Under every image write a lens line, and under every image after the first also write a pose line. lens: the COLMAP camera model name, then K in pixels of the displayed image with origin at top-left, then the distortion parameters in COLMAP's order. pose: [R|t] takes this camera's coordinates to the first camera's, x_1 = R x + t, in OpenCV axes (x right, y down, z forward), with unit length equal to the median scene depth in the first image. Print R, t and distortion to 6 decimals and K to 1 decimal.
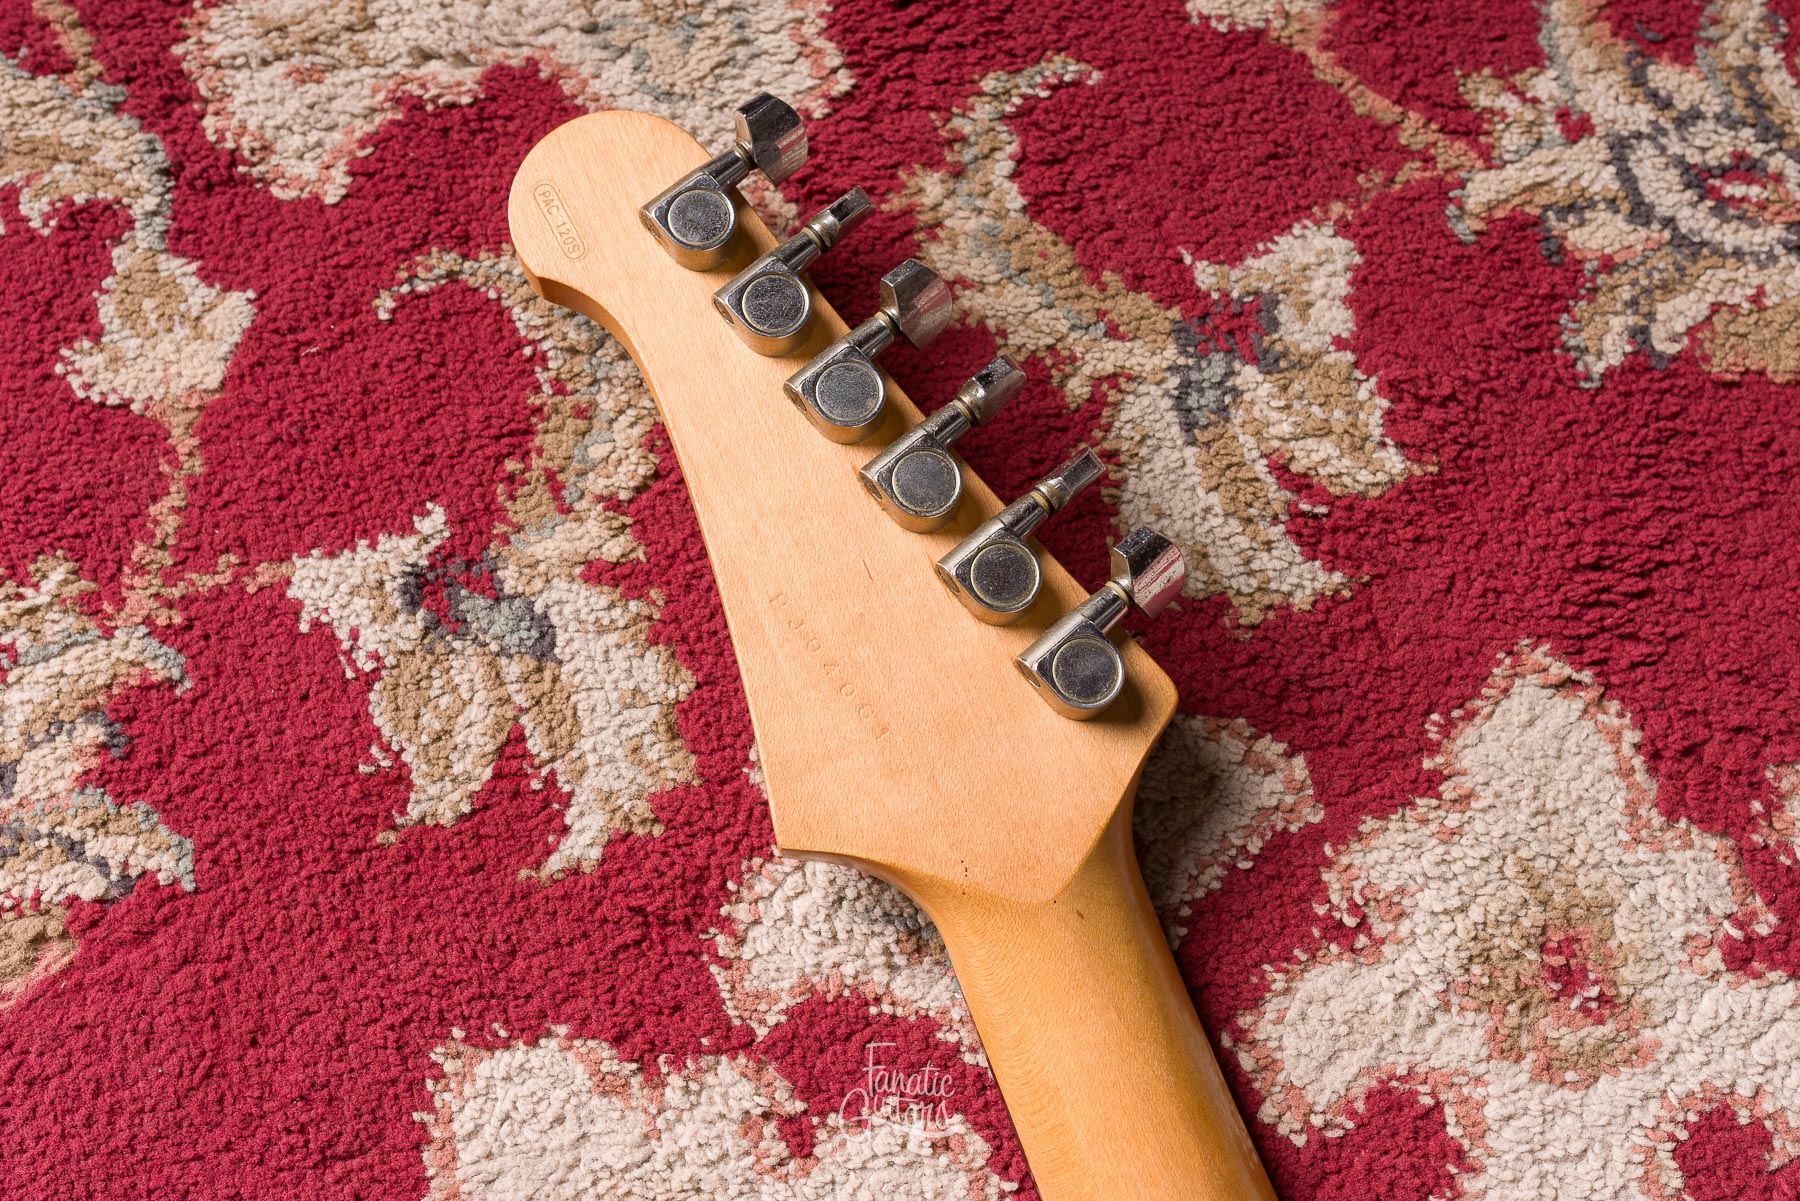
lens RADIAL K [[1828.0, 0, 895.8], [0, 1828.0, 564.0], [0, 0, 1]] dist [0.003654, -0.004614]
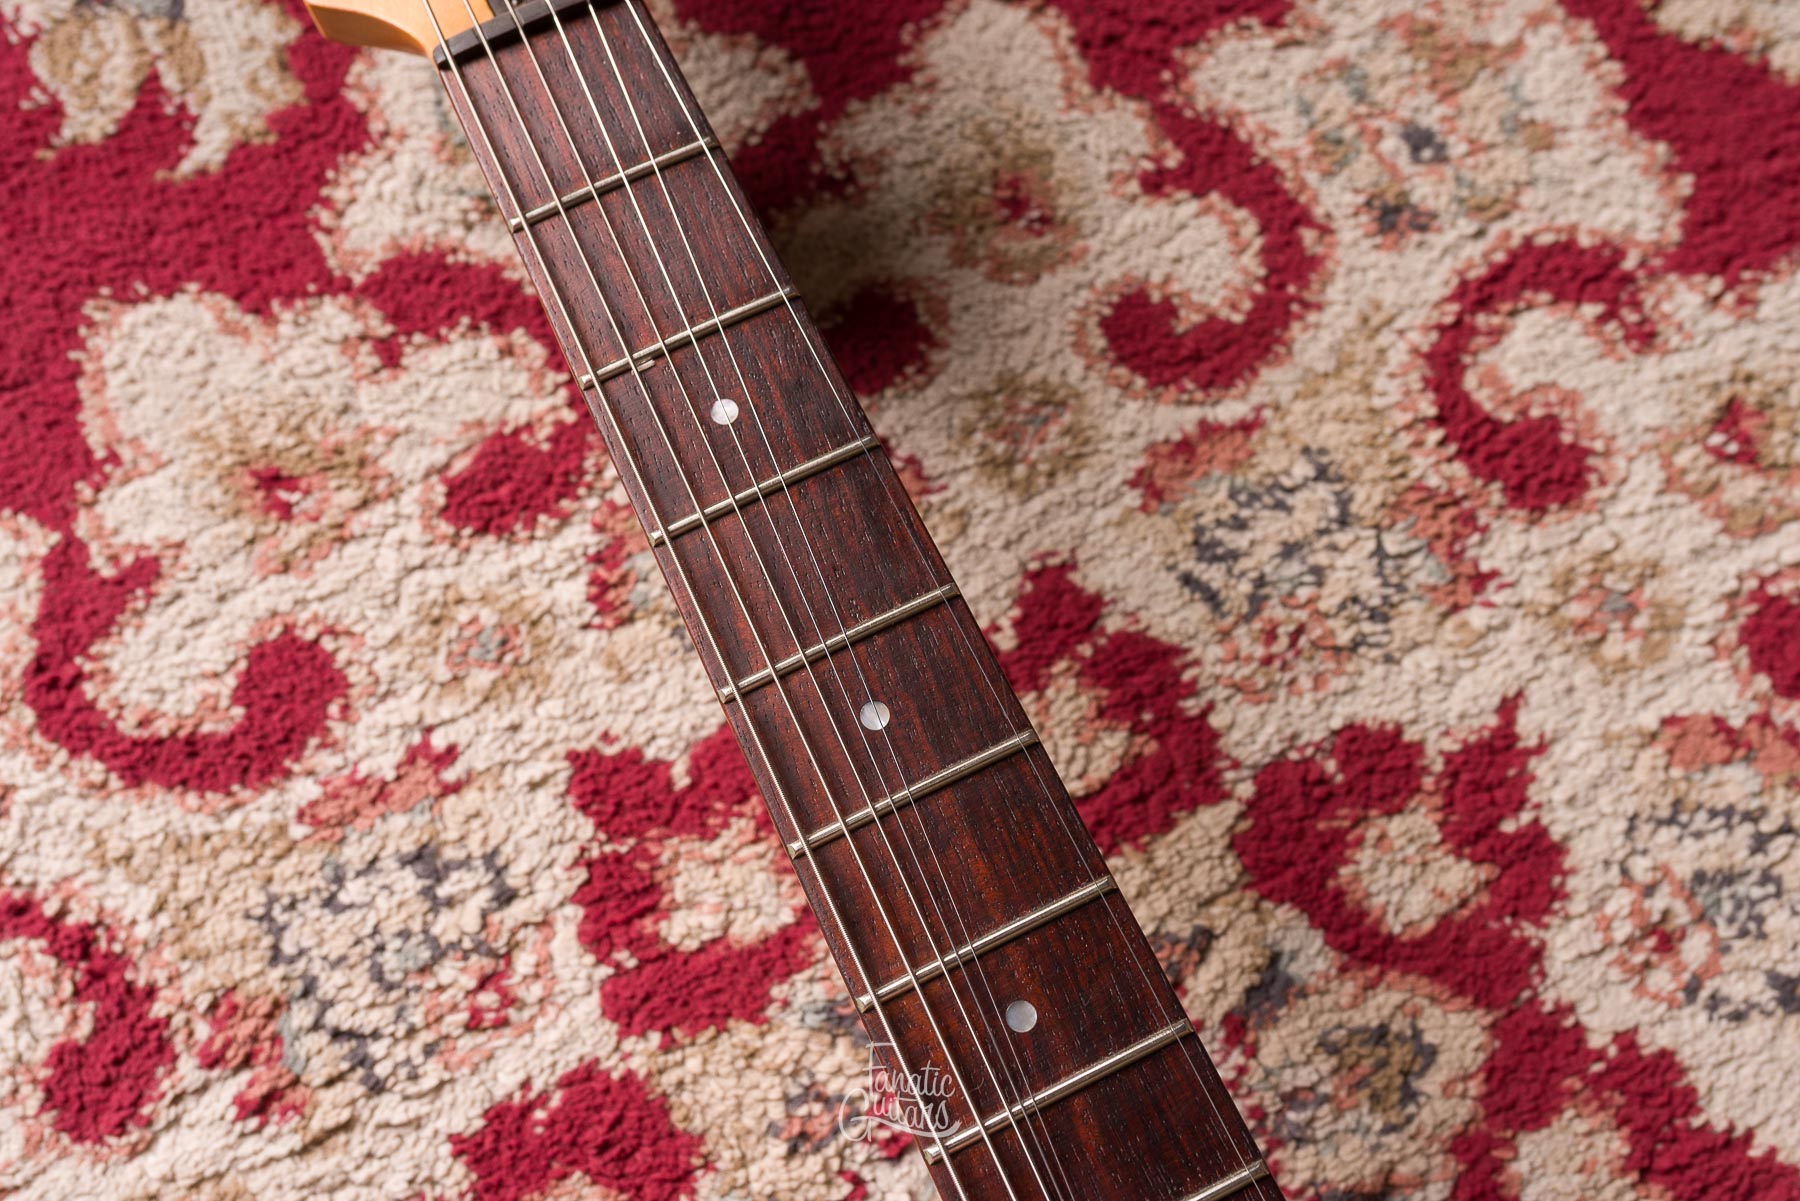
lens RADIAL K [[1815.6, 0, 900.7], [0, 1815.6, 598.5], [0, 0, 1]] dist [0.002341, 0.004121]
pose [[0.997322, -0.062953, 0.037223, 0.214961], [0.064580, 0.996931, -0.044241, 0.510945], [-0.034324, 0.046527, 0.998327, -0.201123]]
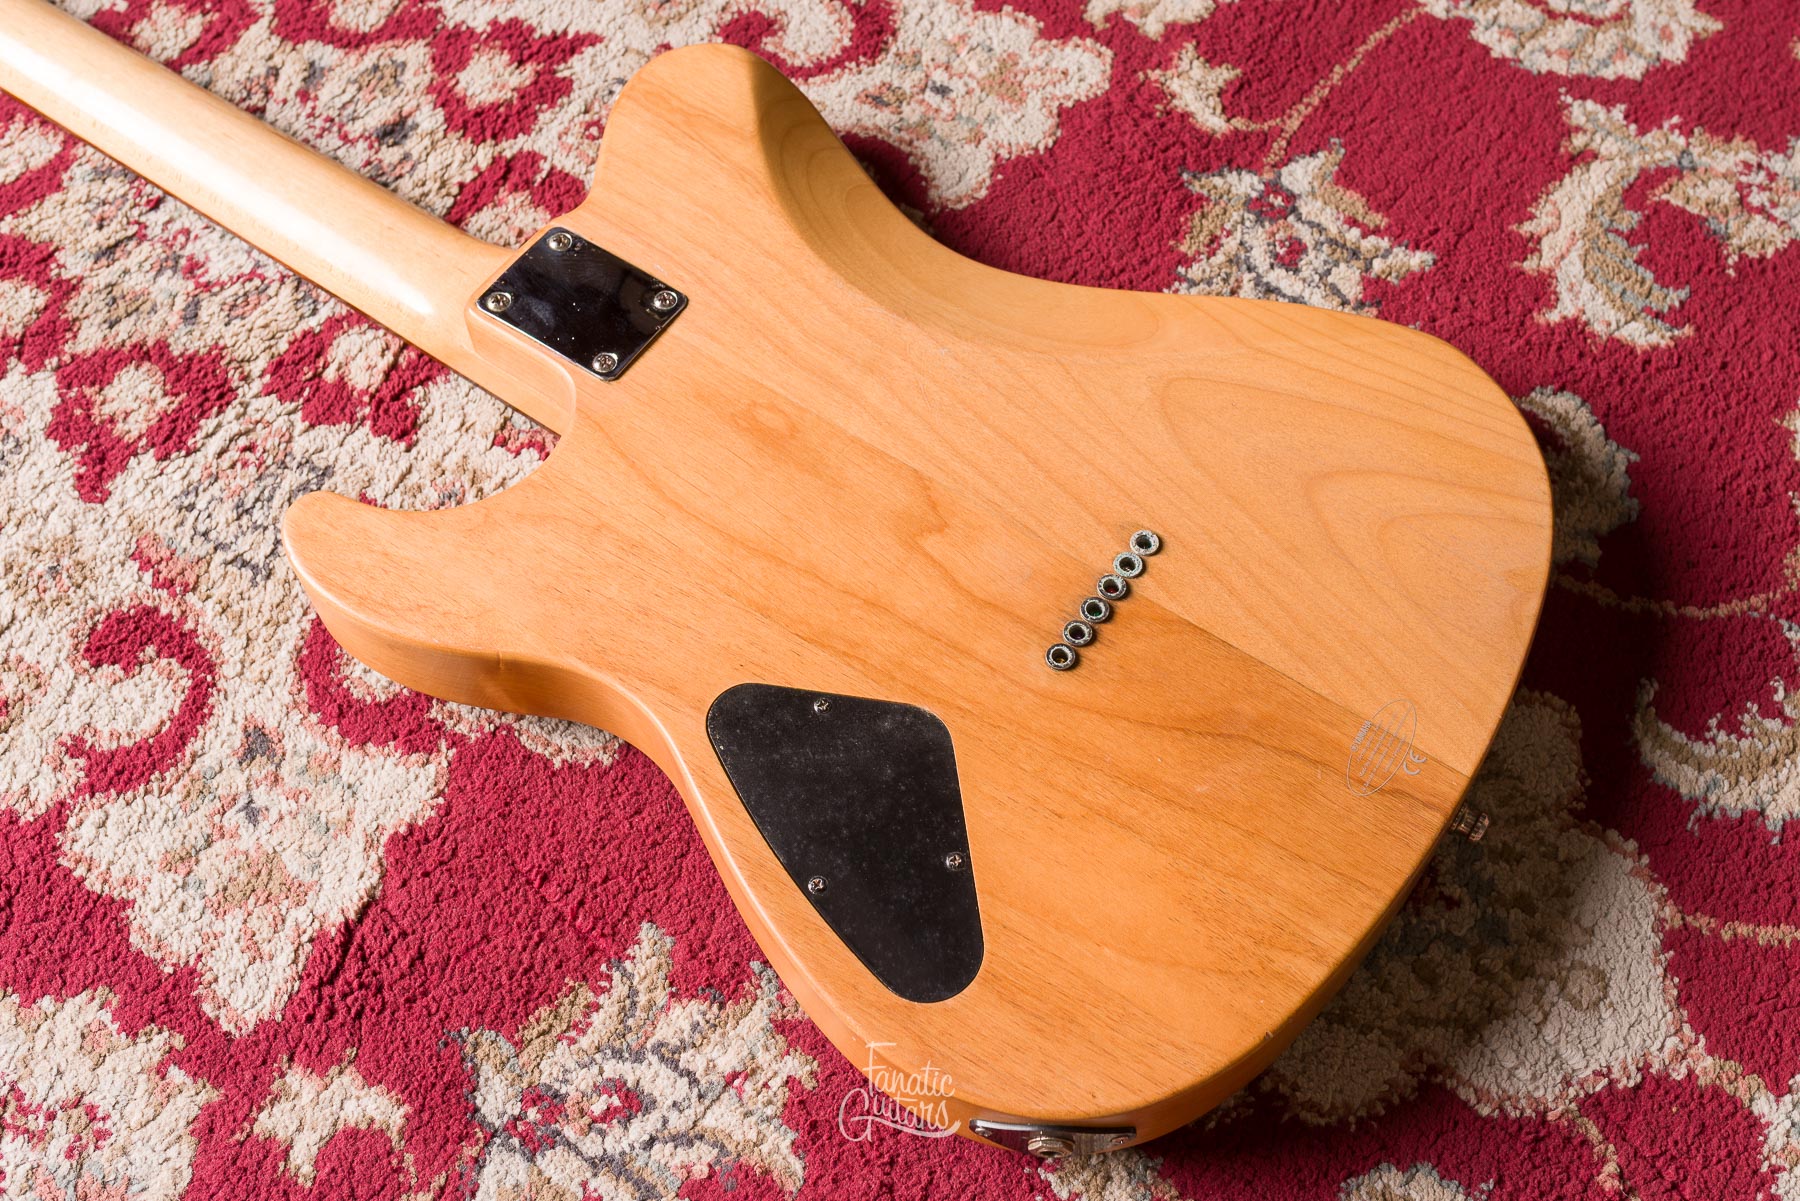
lens RADIAL K [[1984.0, 0, 1028.6], [0, 1984.0, 556.8], [0, 0, 1]] dist [-0.000818, 0.003208]
pose [[0.812286, -0.499995, 0.300328, 0.166681], [0.559114, 0.814120, -0.156844, 1.892656], [-0.166082, 0.295320, 0.940852, -1.181178]]
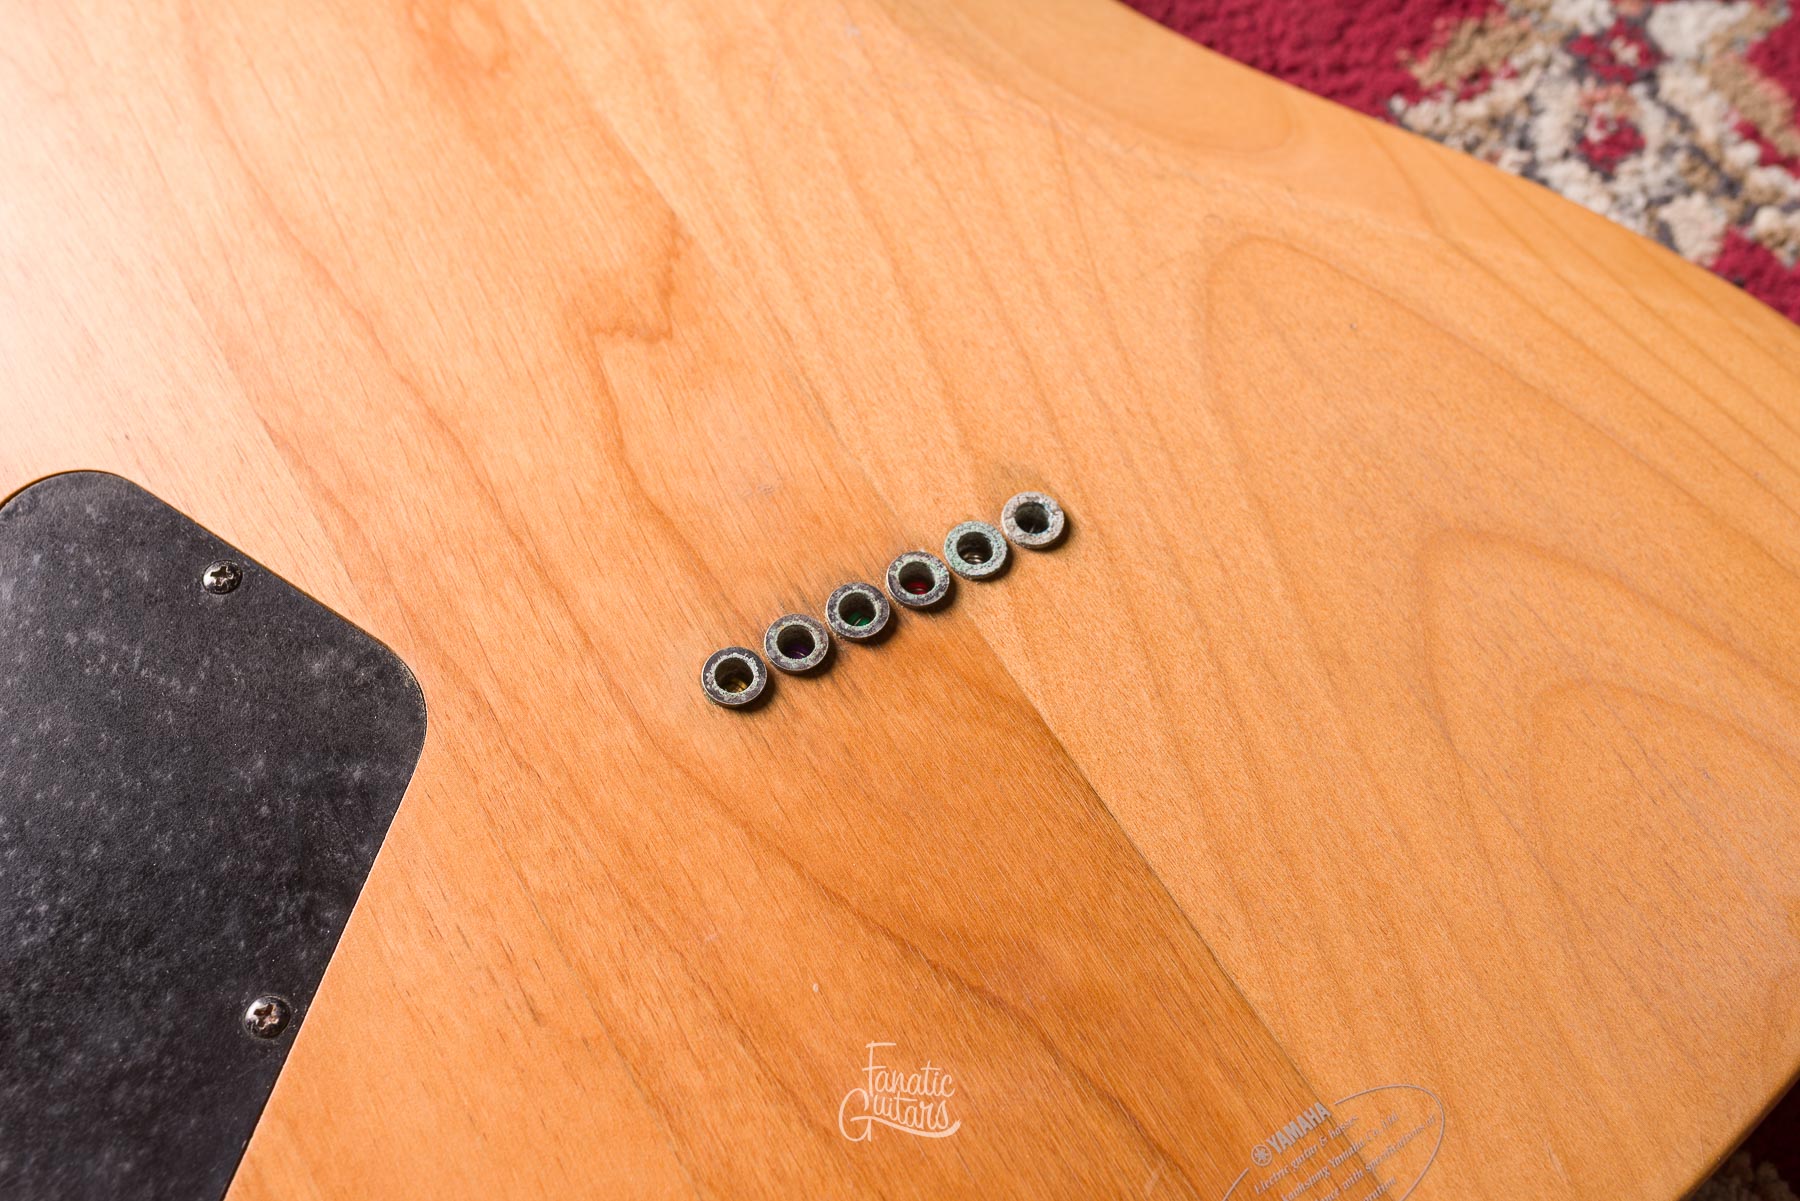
lens RADIAL K [[1815.6, 0, 900.7], [0, 1815.6, 598.5], [0, 0, 1]] dist [0.002341, 0.004121]
pose [[0.982536, -0.157706, 0.098750, 0.644265], [0.174402, 0.965513, -0.193308, 1.829920], [-0.064859, 0.207154, 0.976156, -0.276148]]
